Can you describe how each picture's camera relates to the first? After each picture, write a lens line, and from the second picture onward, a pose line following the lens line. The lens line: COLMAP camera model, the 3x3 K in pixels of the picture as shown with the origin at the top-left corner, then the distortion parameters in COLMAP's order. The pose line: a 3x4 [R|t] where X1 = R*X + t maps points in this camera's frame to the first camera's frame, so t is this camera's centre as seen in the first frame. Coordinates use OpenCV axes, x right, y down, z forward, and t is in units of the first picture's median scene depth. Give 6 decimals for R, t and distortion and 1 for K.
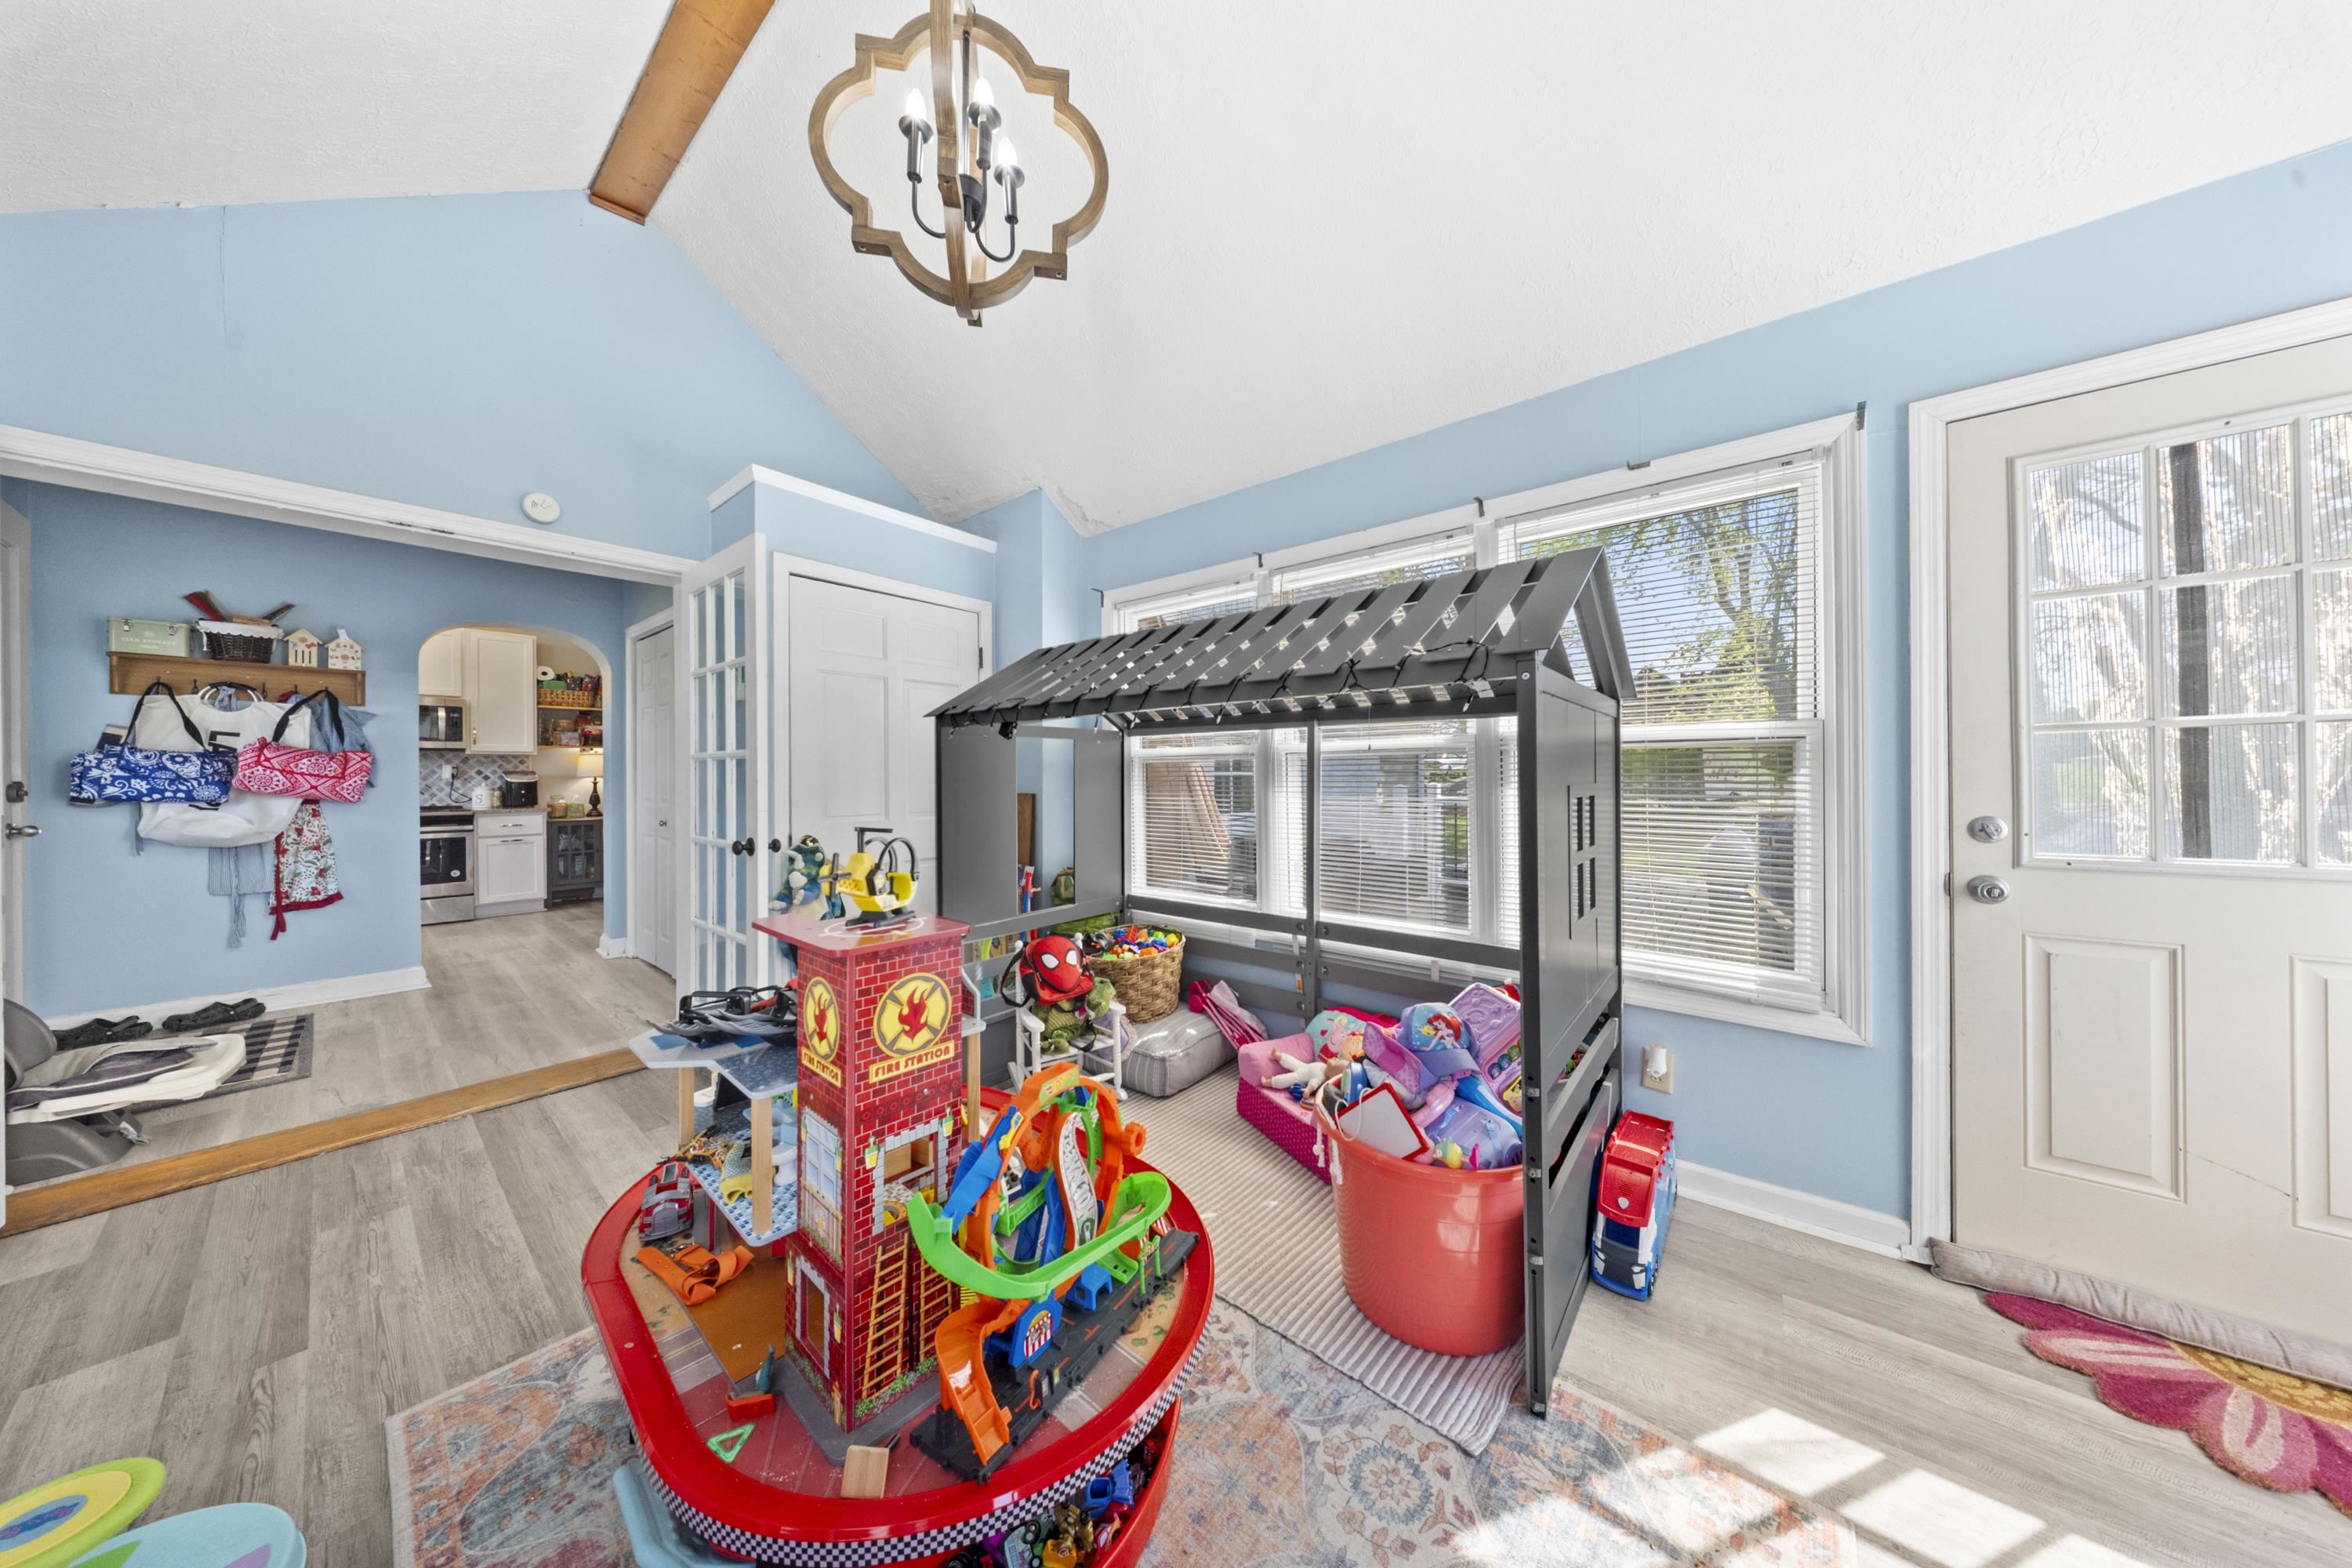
lens RADIAL K [[694.5, 0, 1176.0], [0, 694.5, 784.0], [0, 0, 1]] dist [-0.000733, 0.000004]
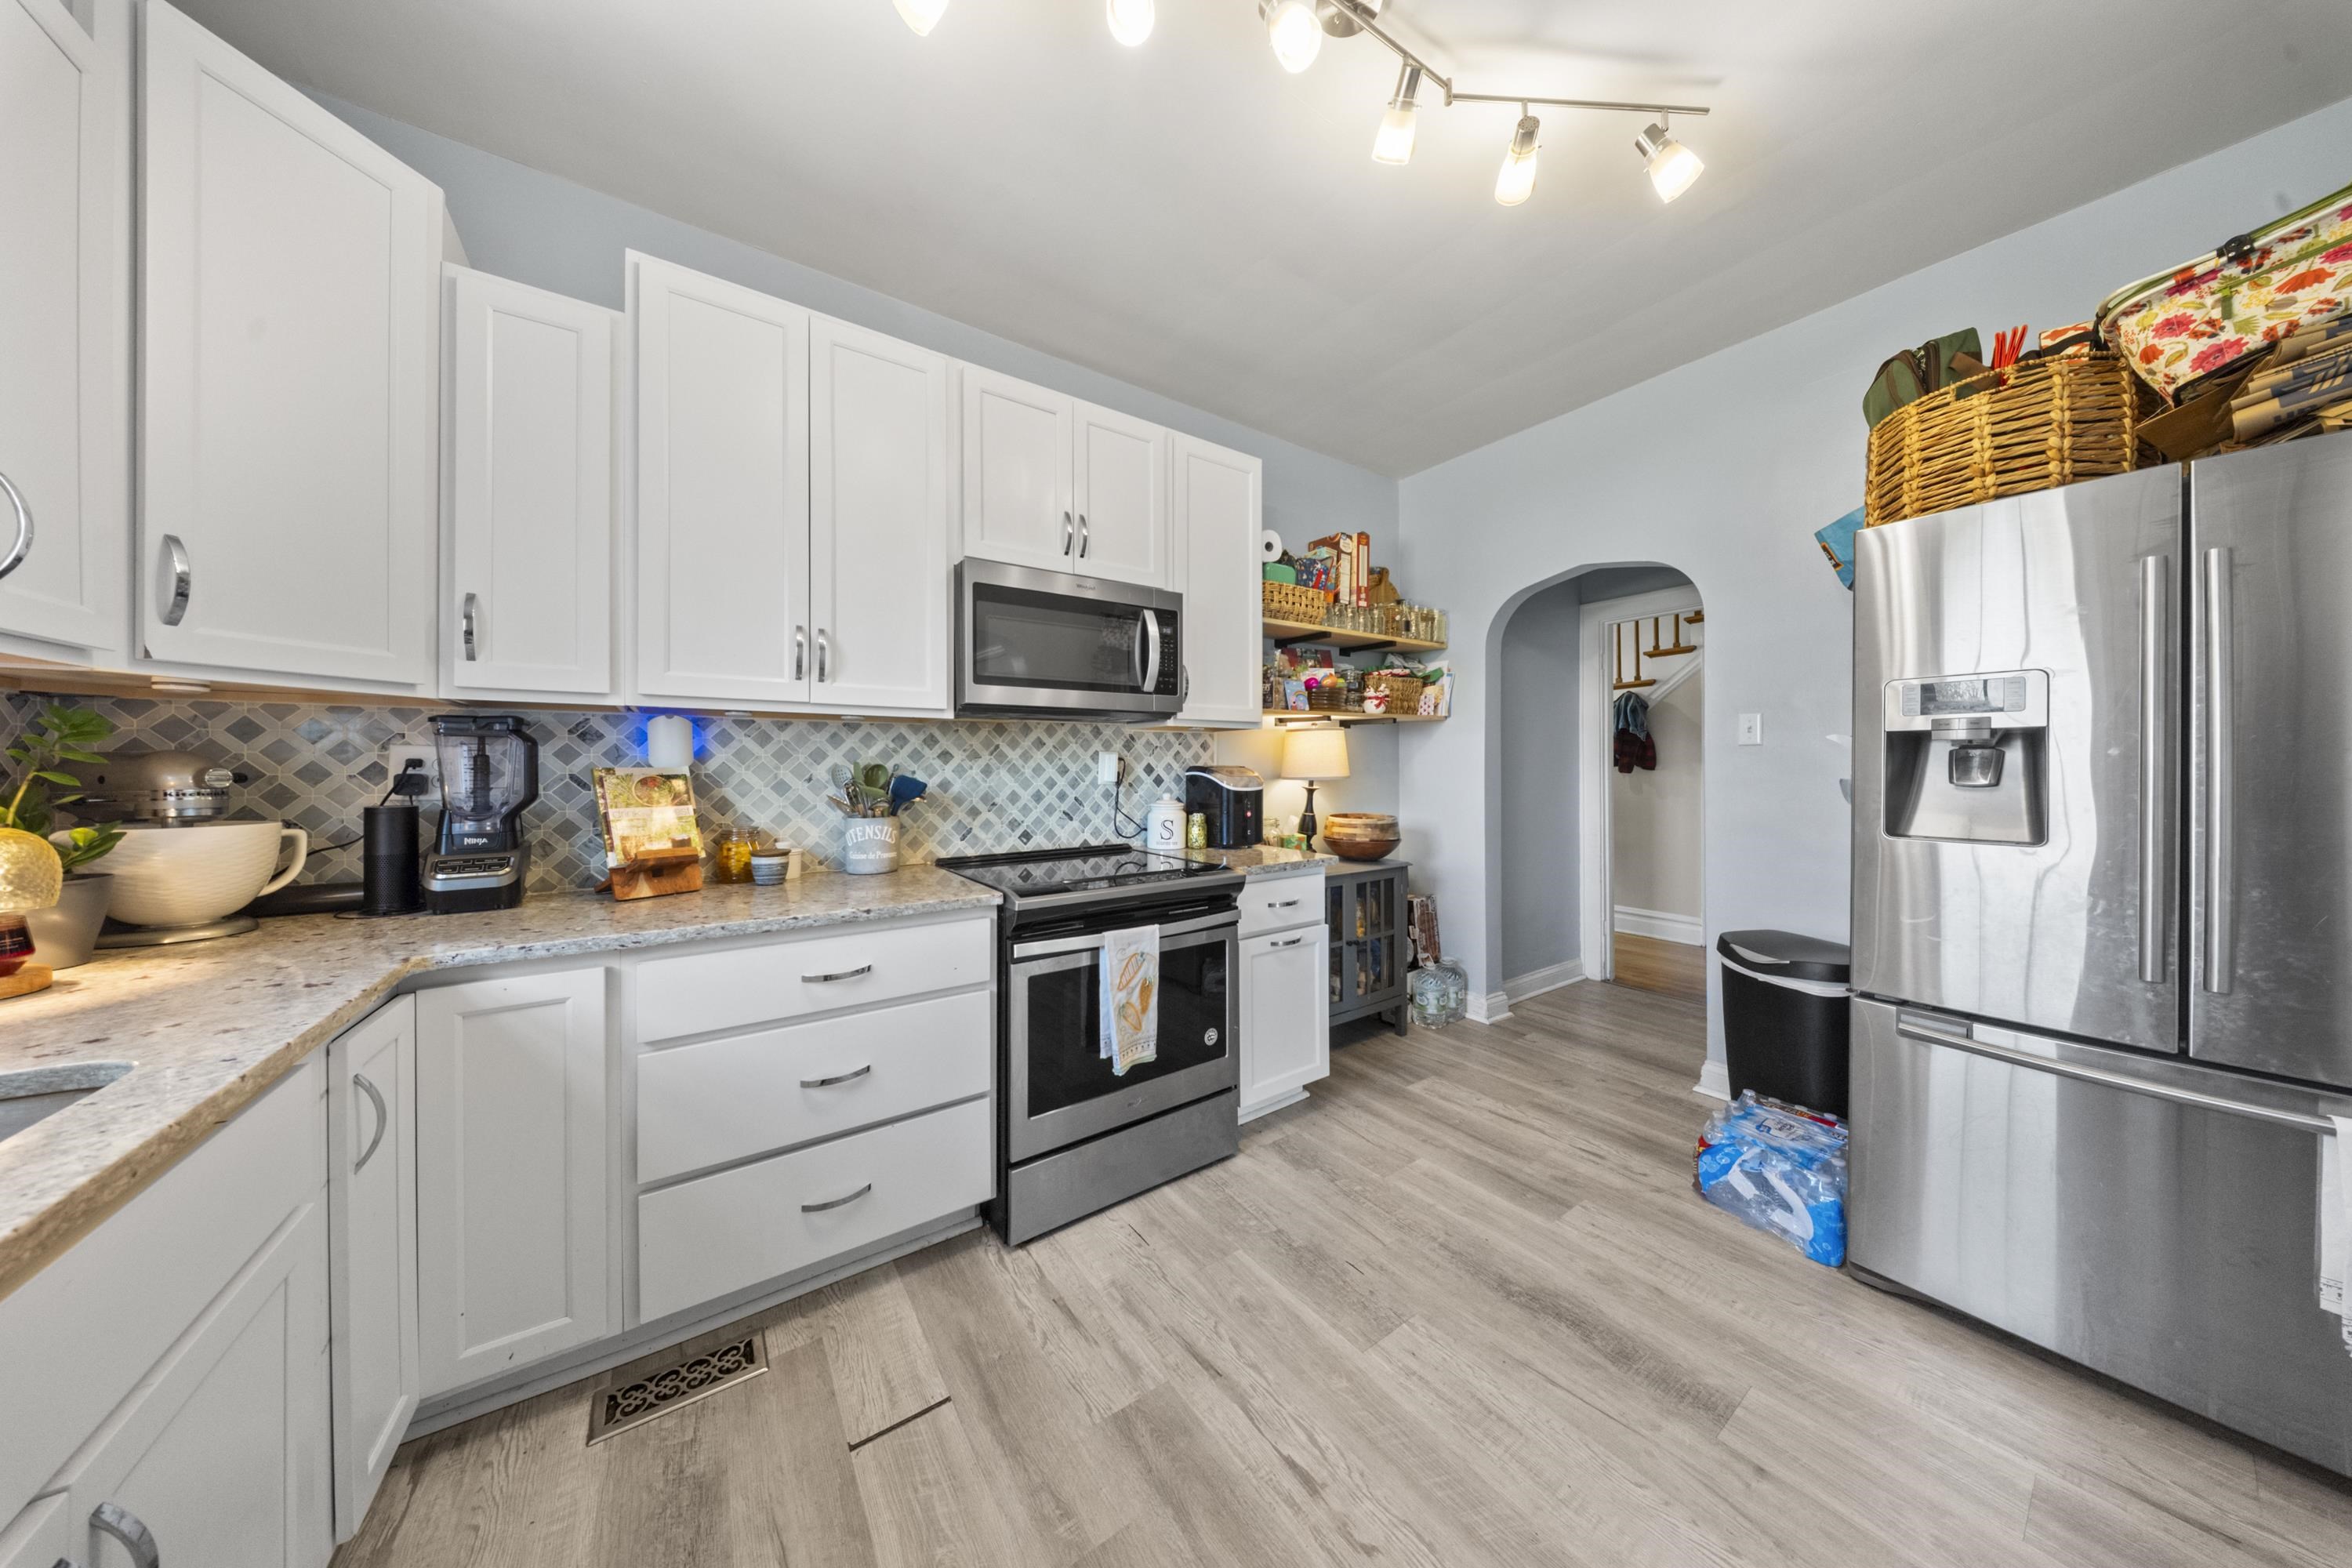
lens RADIAL K [[692.5, 0, 1176.4], [0, 692.5, 777.9], [0, 0, 1]] dist [0.009646, -0.003082]
pose [[0.963415, 0.009751, -0.267837, -0.890415], [-0.009323, 0.999952, 0.002872, -0.012962], [0.267853, -0.000270, 0.963460, 0.585837]]
